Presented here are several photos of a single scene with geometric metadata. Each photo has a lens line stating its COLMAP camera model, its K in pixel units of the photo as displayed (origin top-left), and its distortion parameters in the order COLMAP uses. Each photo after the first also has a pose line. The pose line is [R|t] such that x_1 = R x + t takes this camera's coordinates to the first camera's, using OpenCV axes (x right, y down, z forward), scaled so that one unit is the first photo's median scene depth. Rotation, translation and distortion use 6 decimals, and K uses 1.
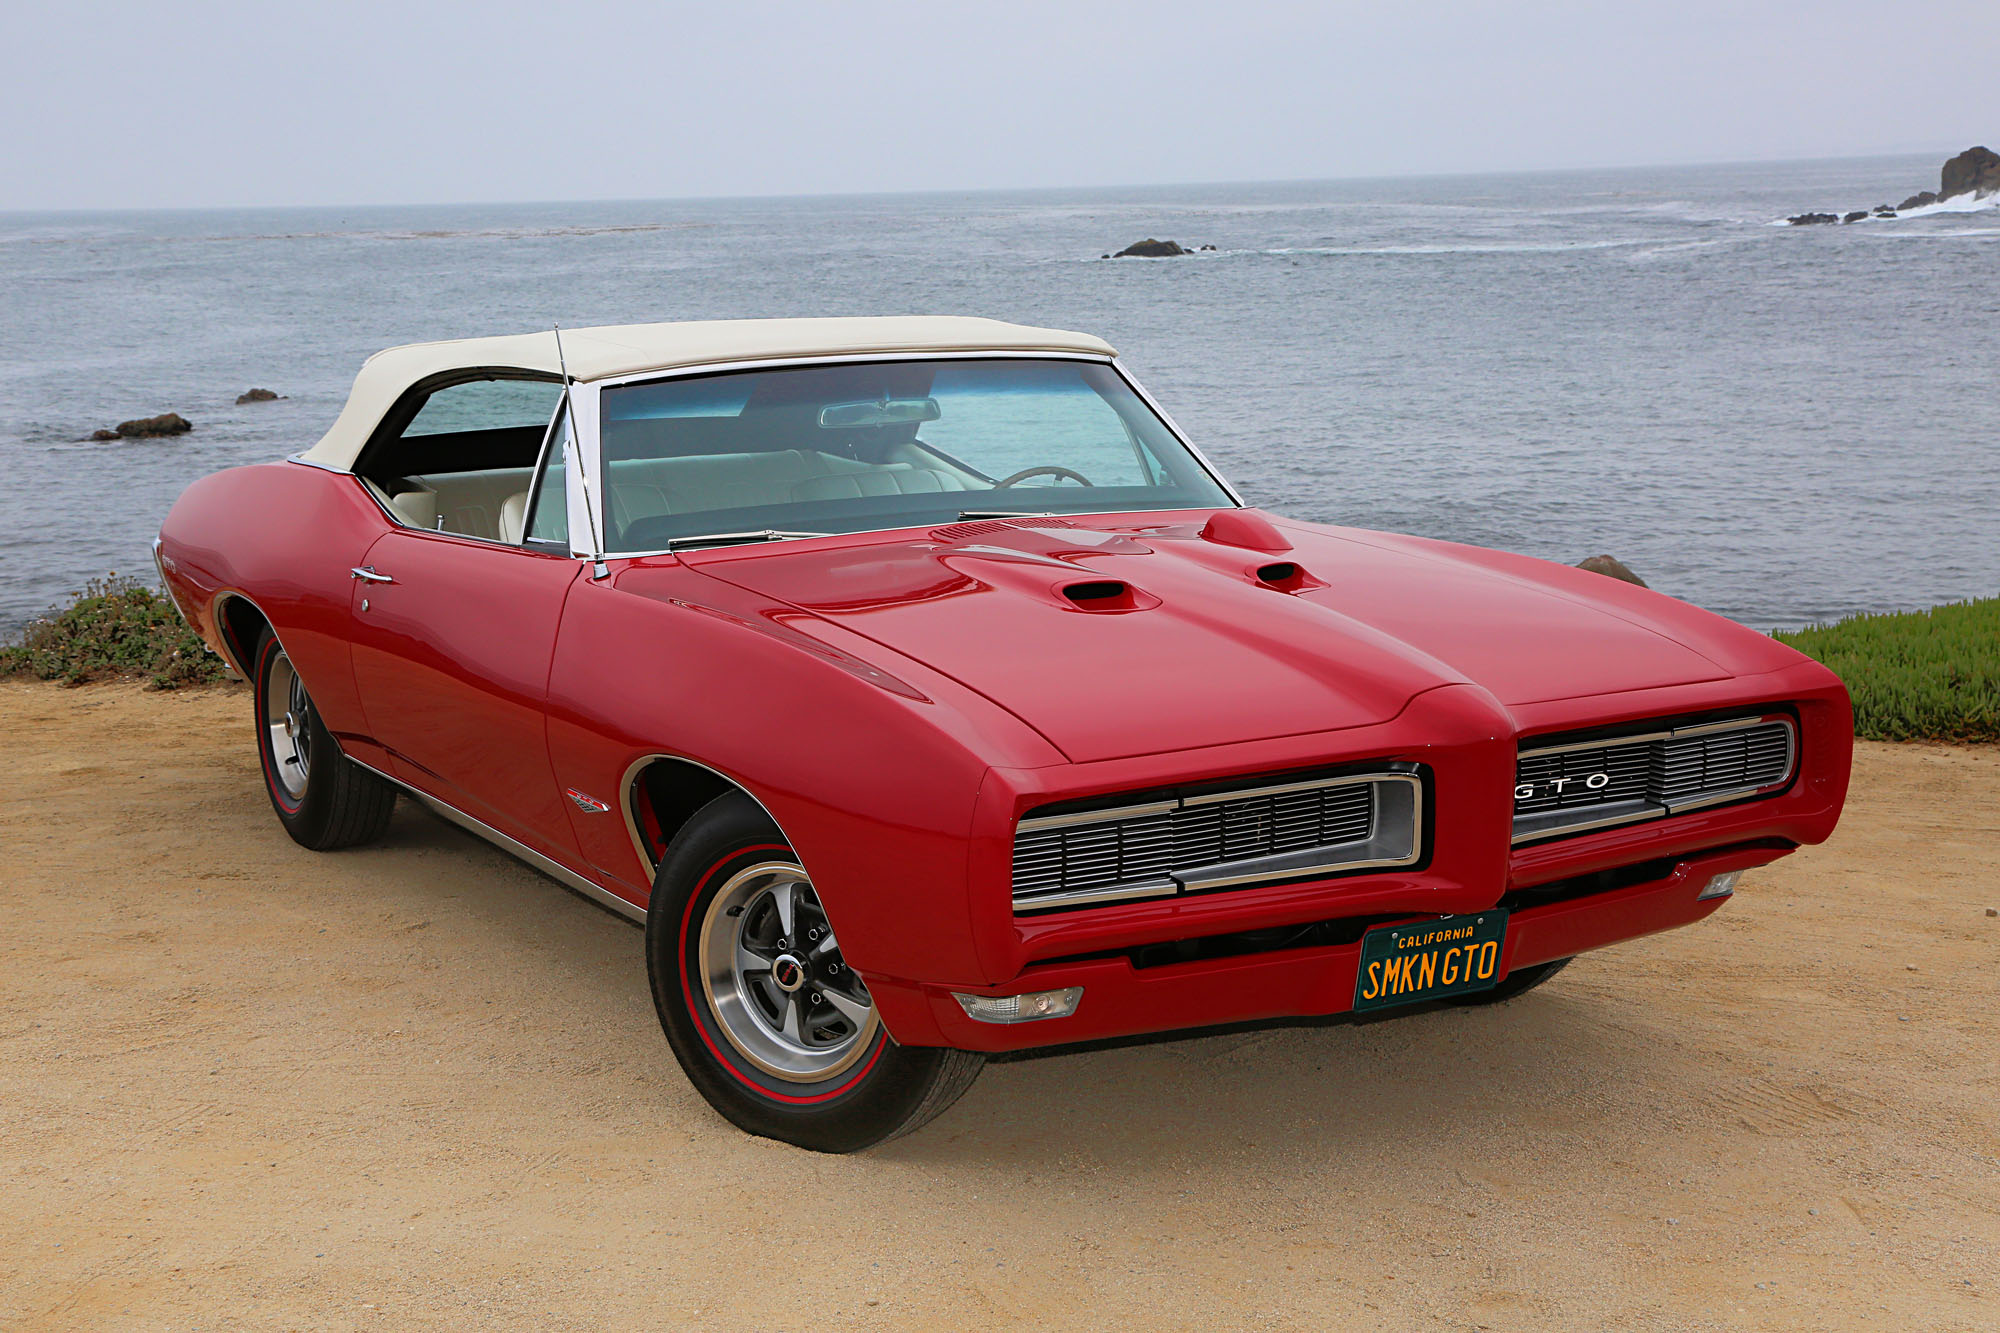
lens RADIAL K [[2983.6, 0, 945.8], [0, 2983.6, 660.4], [0, 0, 1]] dist [0.205234, -0.014339]
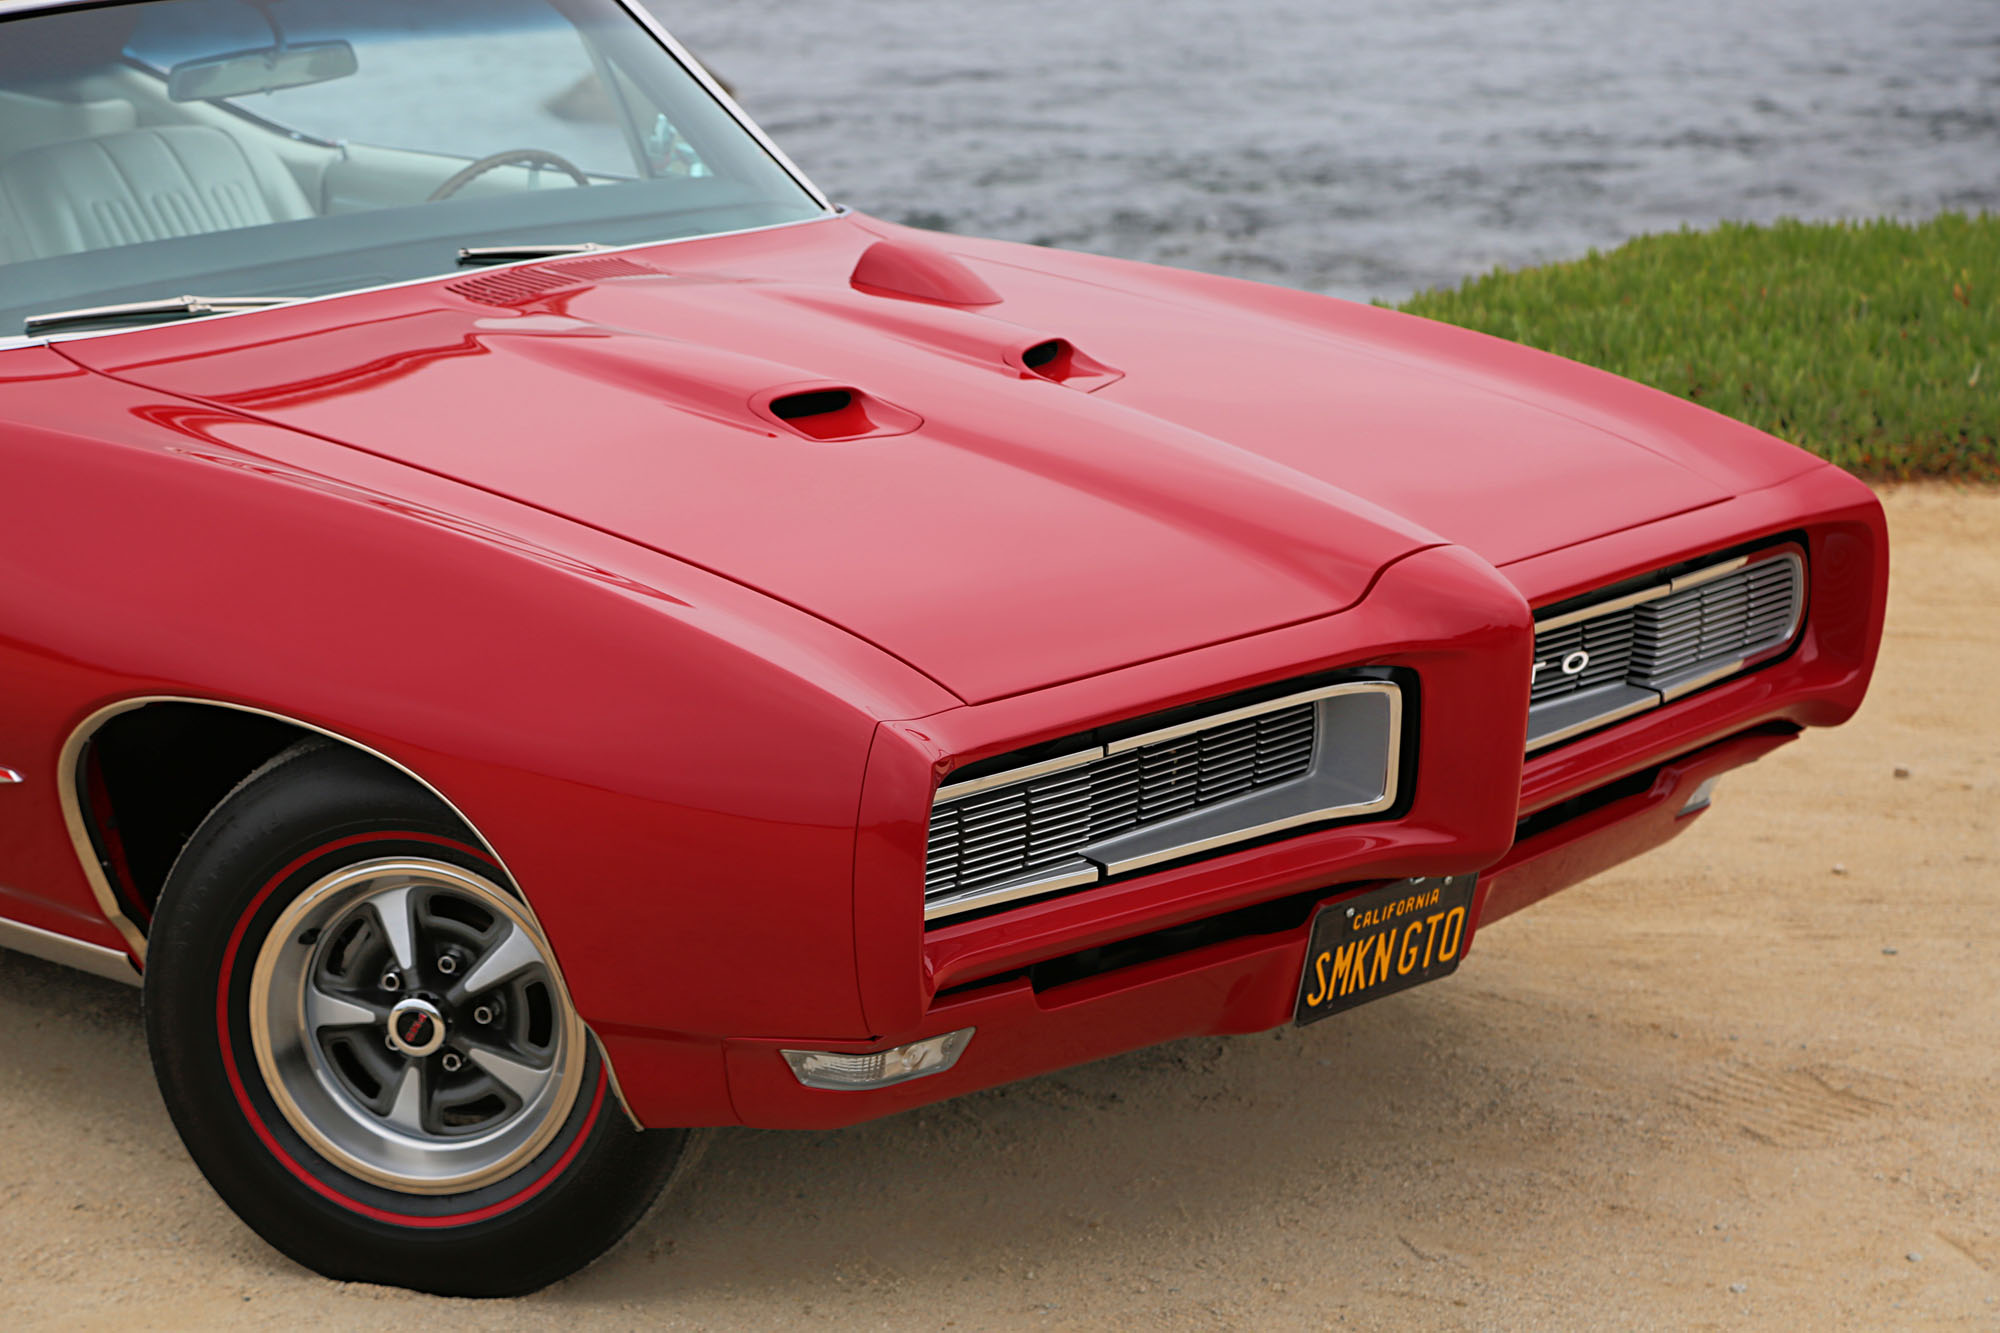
lens RADIAL K [[5656.7, 0, 1000.0], [0, 5656.7, 666.5], [0, 0, 1]] dist [0.645445, 0.002060]
pose [[0.953832, -0.055042, 0.295254, -0.301117], [0.030256, 0.995672, 0.087873, -0.079432], [-0.298813, -0.074883, 0.951369, -0.205476]]
